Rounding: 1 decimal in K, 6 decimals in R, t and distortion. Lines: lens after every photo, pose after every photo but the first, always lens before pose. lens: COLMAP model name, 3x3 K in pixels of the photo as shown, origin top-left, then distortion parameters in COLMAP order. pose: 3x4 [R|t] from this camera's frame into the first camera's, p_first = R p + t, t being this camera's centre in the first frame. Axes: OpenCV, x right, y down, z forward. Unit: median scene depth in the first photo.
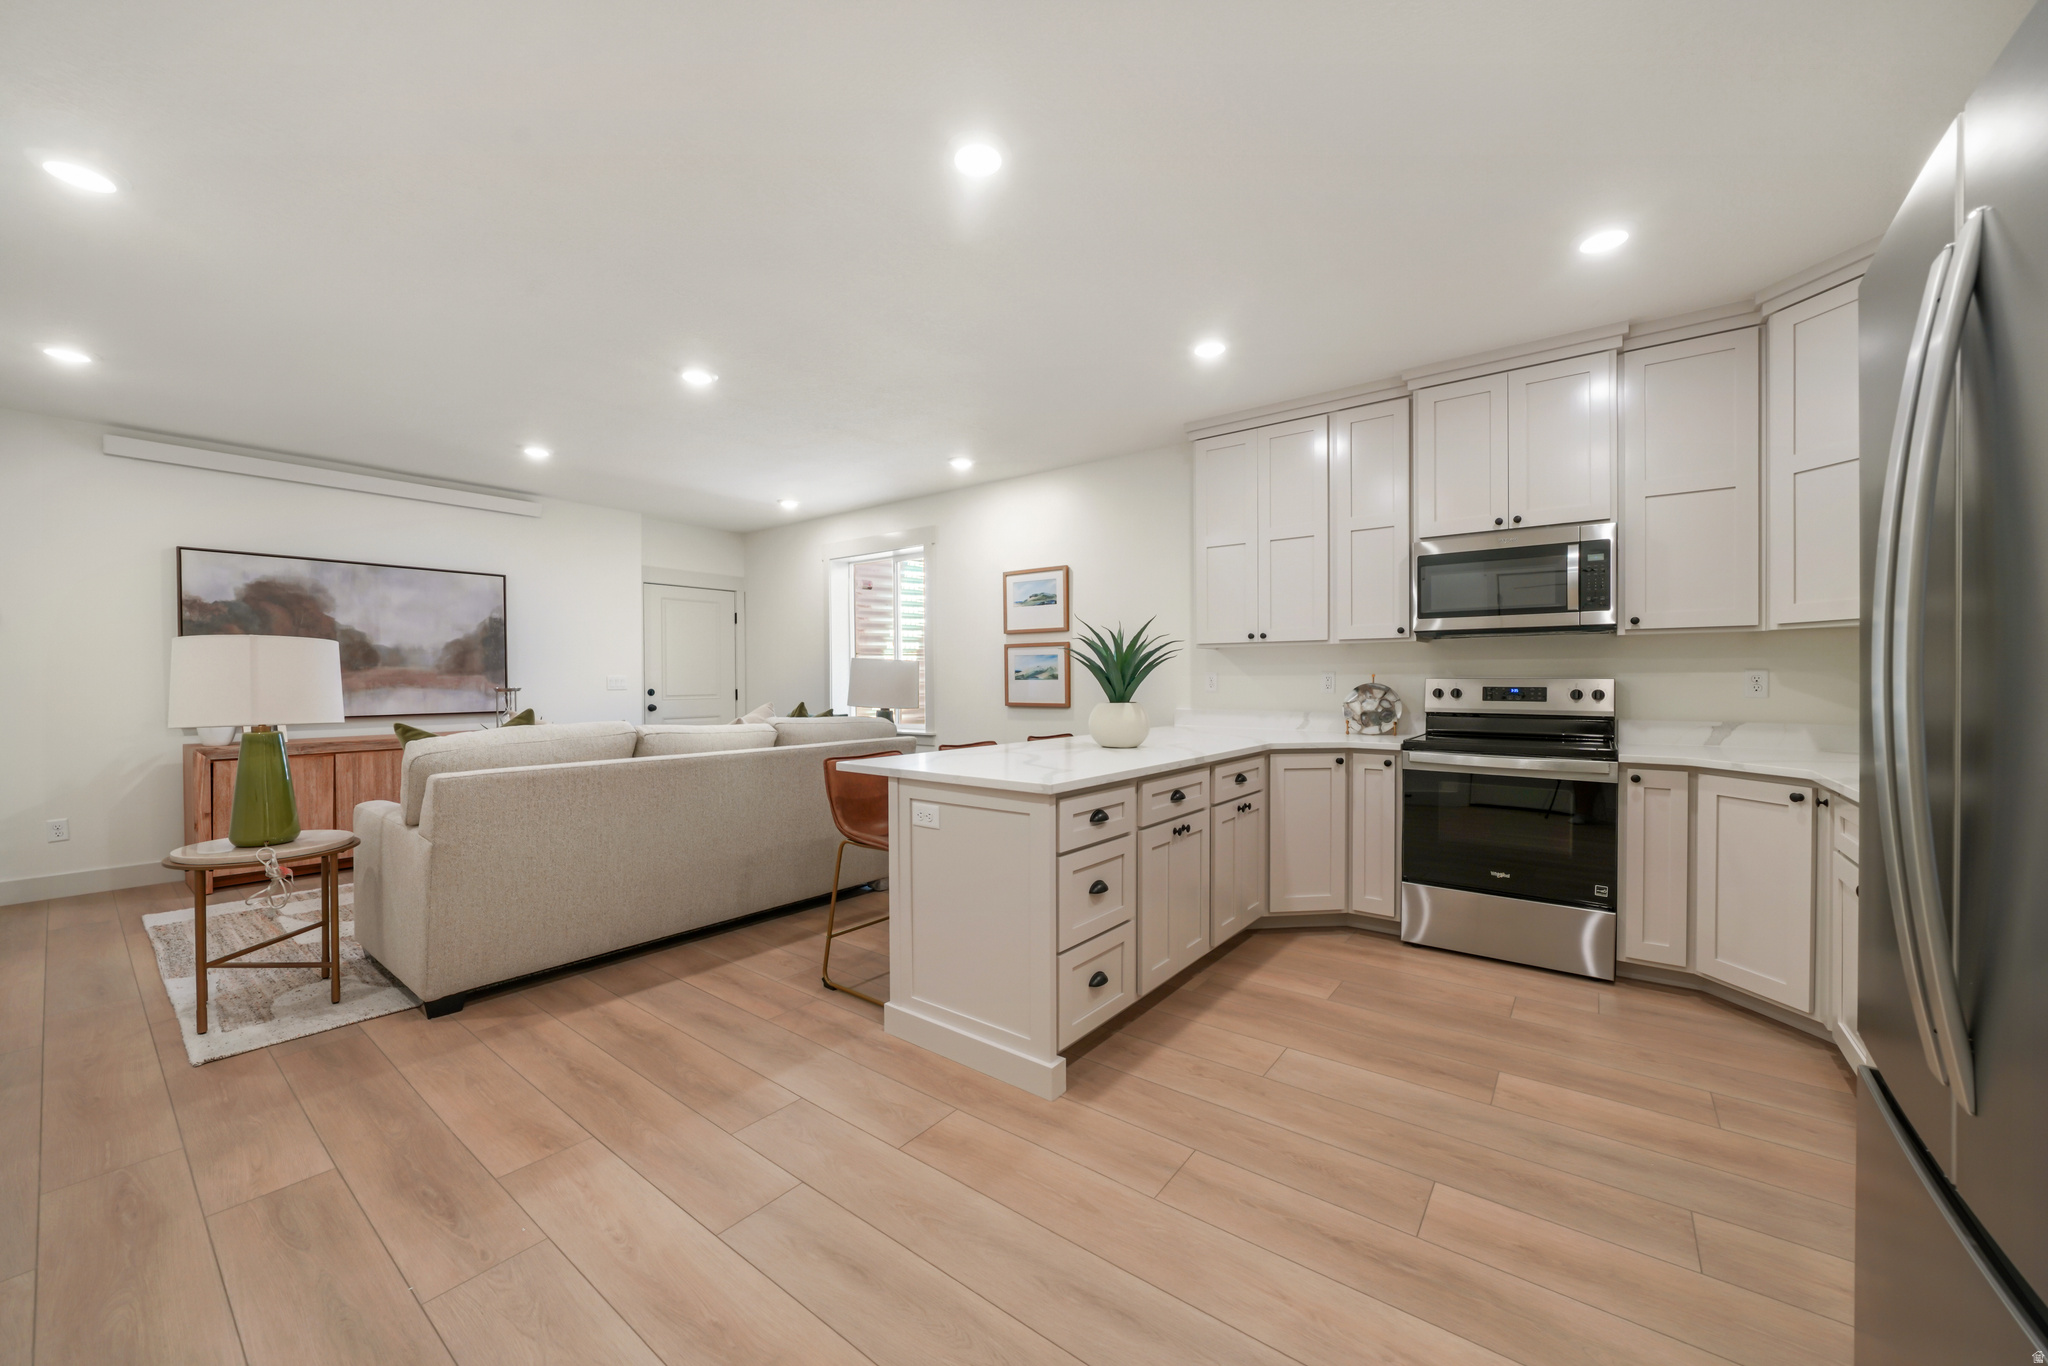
lens RADIAL K [[767.3, 0, 1029.7], [0, 767.3, 683.5], [0, 0, 1]] dist [-0.016670, 0.000544]
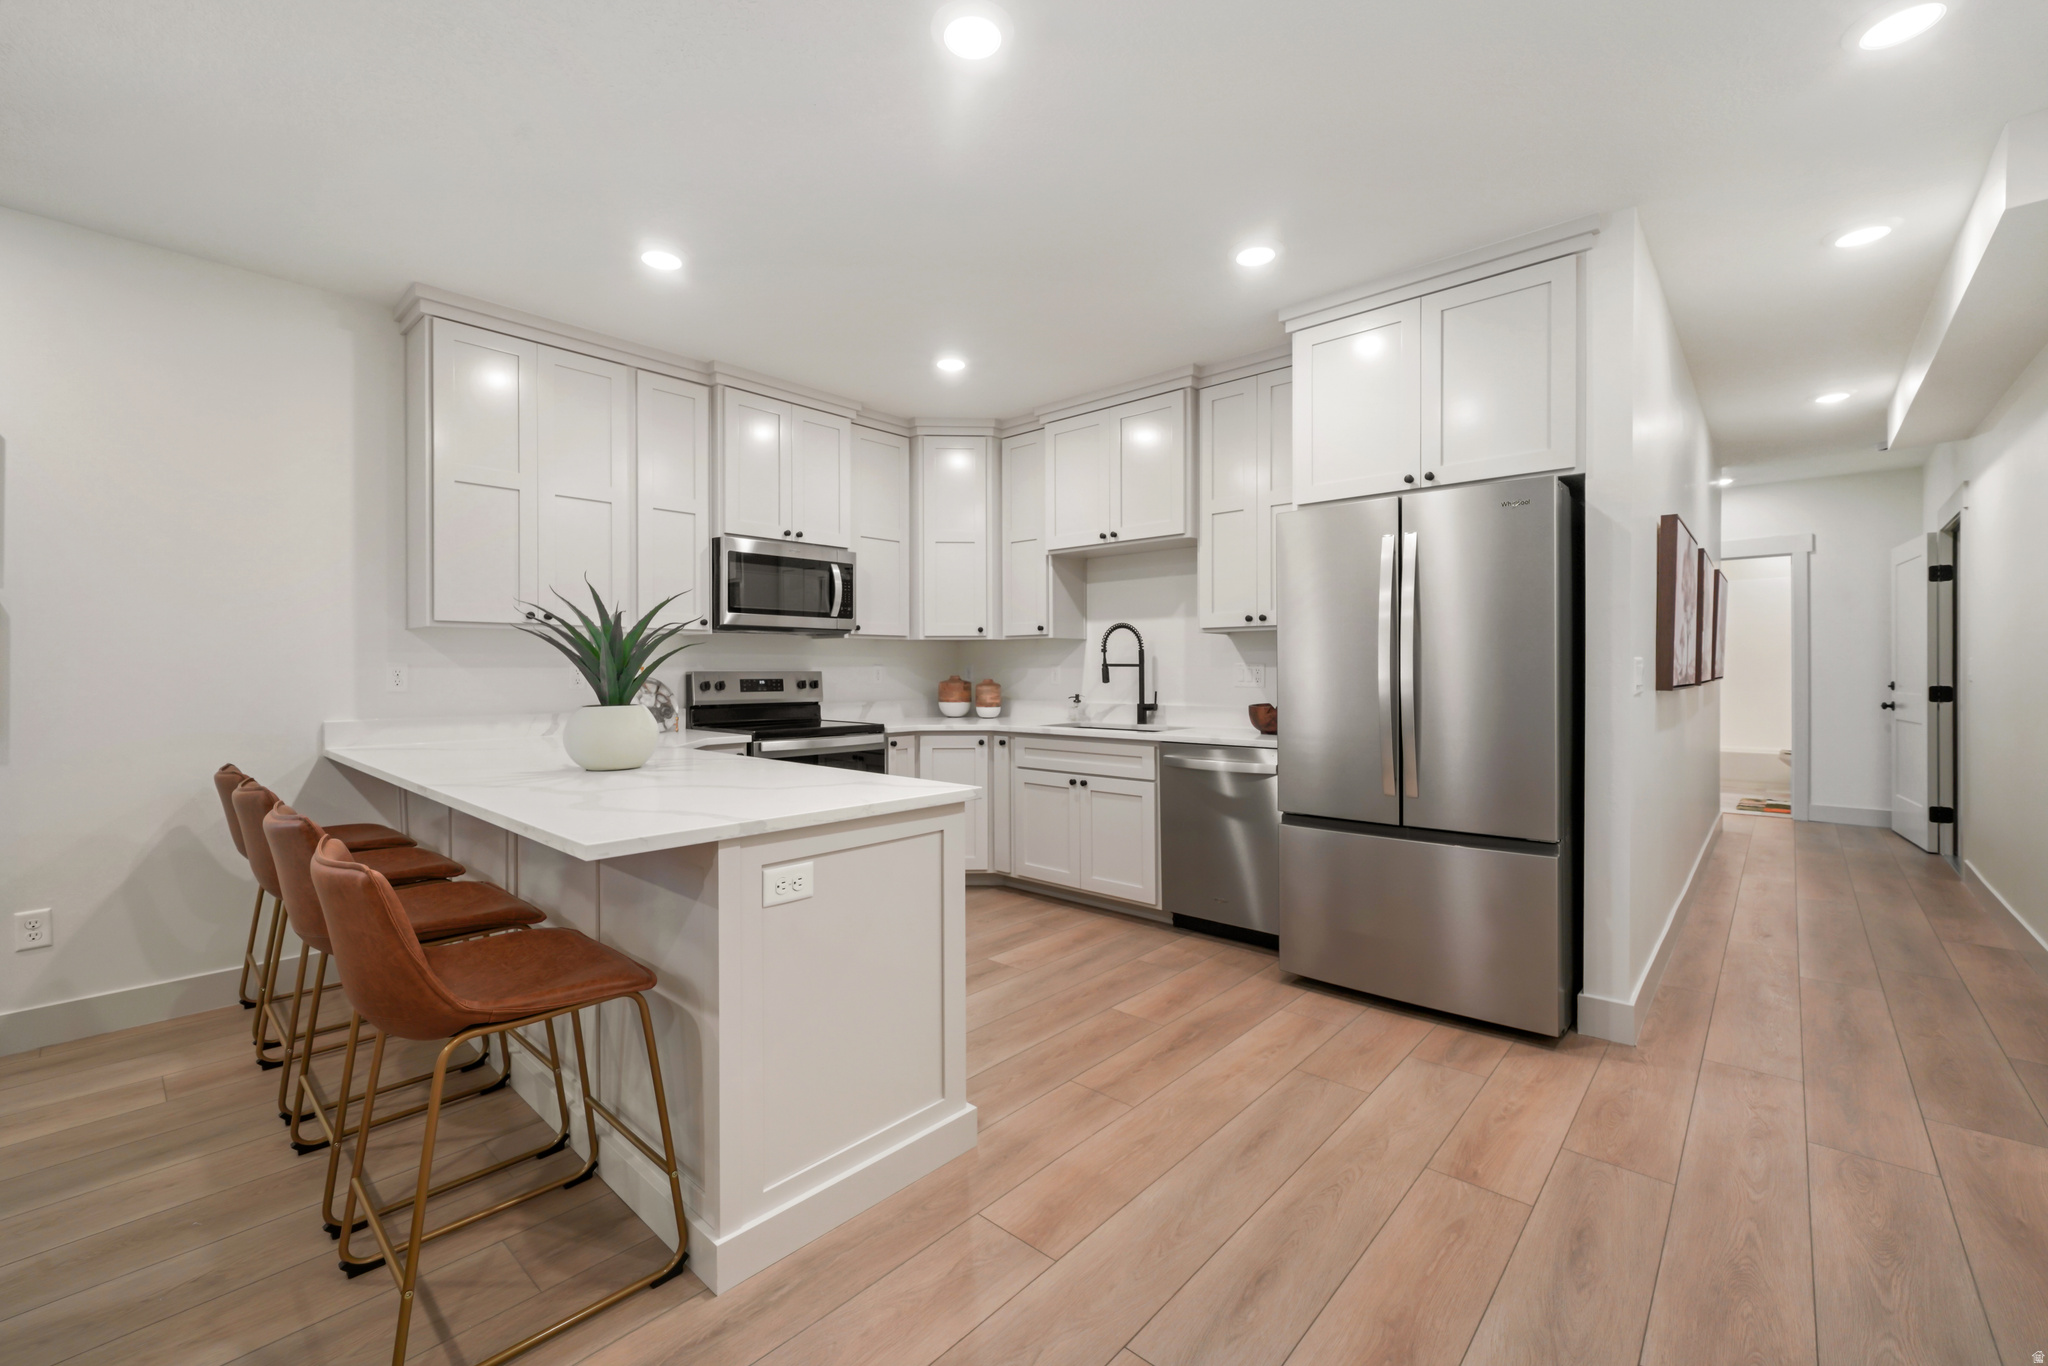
lens RADIAL K [[835.6, 0, 1030.3], [0, 835.6, 667.0], [0, 0, 1]] dist [-0.000619, 0.001021]
pose [[0.081279, 0.005606, 0.996676, -0.686904], [0.008726, 0.999942, -0.006336, -0.002311], [-0.996653, 0.009212, 0.081226, 0.624636]]
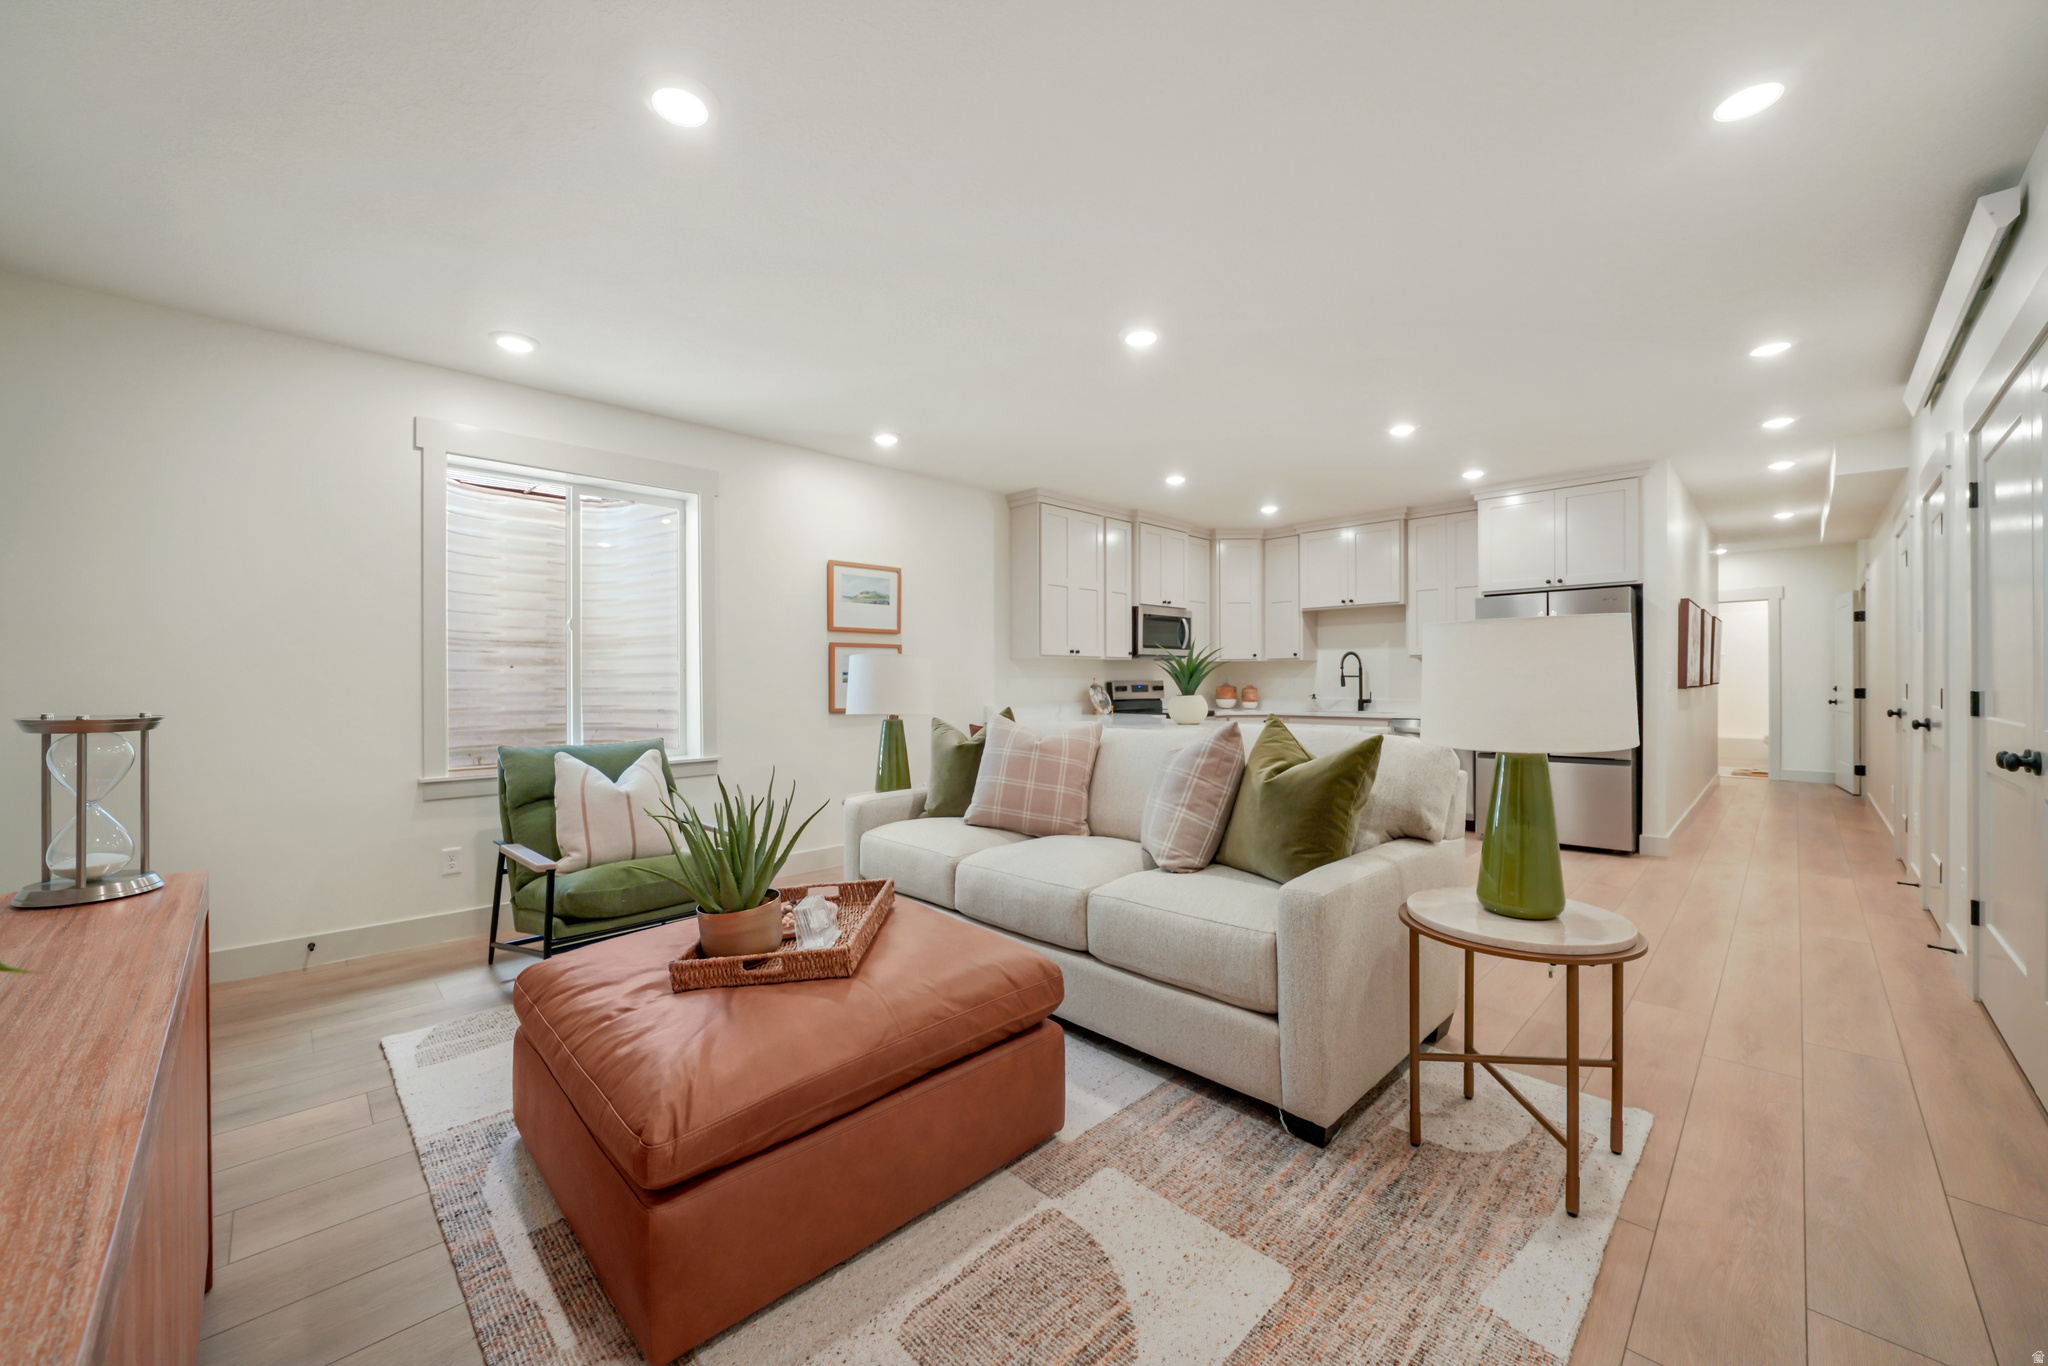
lens RADIAL K [[767.3, 0, 1014.8], [0, 767.3, 677.1], [0, 0, 1]] dist [-0.016670, 0.000544]
pose [[0.147215, 0.006505, 0.989083, -1.660853], [0.010638, 0.999910, -0.008159, -0.003131], [-0.989047, 0.011723, 0.147133, 1.266406]]
